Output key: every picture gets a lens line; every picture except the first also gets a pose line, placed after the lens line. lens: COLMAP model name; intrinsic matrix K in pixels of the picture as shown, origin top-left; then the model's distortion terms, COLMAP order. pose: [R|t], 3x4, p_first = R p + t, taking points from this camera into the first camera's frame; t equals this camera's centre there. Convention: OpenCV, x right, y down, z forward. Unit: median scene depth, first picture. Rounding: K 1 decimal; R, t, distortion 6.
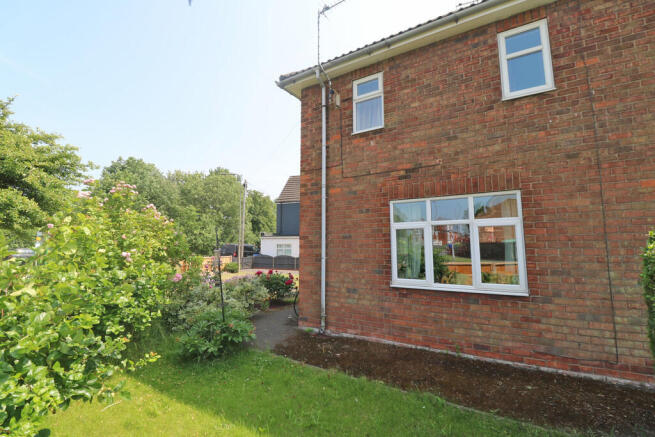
lens RADIAL K [[304.2, 0, 328.5], [0, 304.2, 213.3], [0, 0, 1]] dist [0.001207, -0.012462]
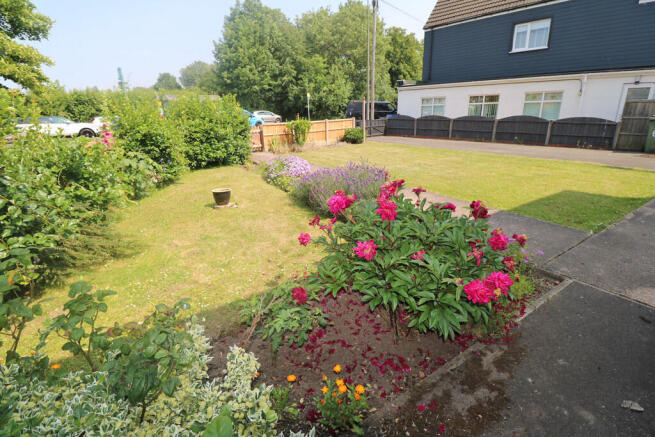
lens RADIAL K [[304.2, 0, 328.5], [0, 304.2, 213.3], [0, 0, 1]] dist [0.001207, -0.012462]
pose [[0.901243, 0.112115, -0.418558, -0.032367], [0.080572, 0.905742, 0.416100, 0.024686], [0.425757, -0.408732, 0.807261, 0.186663]]
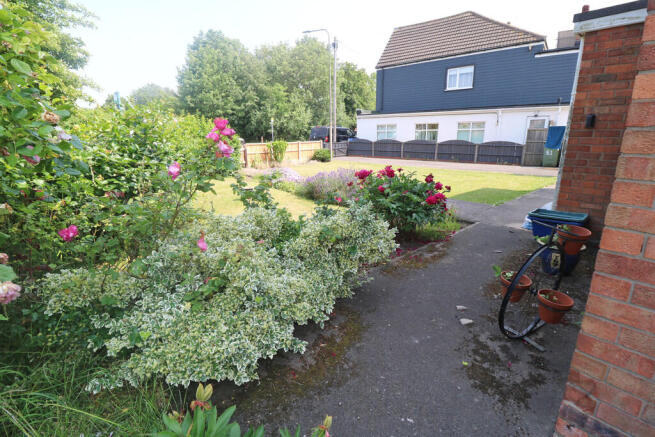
lens RADIAL K [[304.2, 0, 328.5], [0, 304.2, 213.3], [0, 0, 1]] dist [0.001207, -0.012462]
pose [[0.955270, 0.061548, -0.289260, -0.033241], [0.047496, 0.933478, 0.355475, 0.020029], [0.291896, -0.353313, 0.888801, 0.129650]]
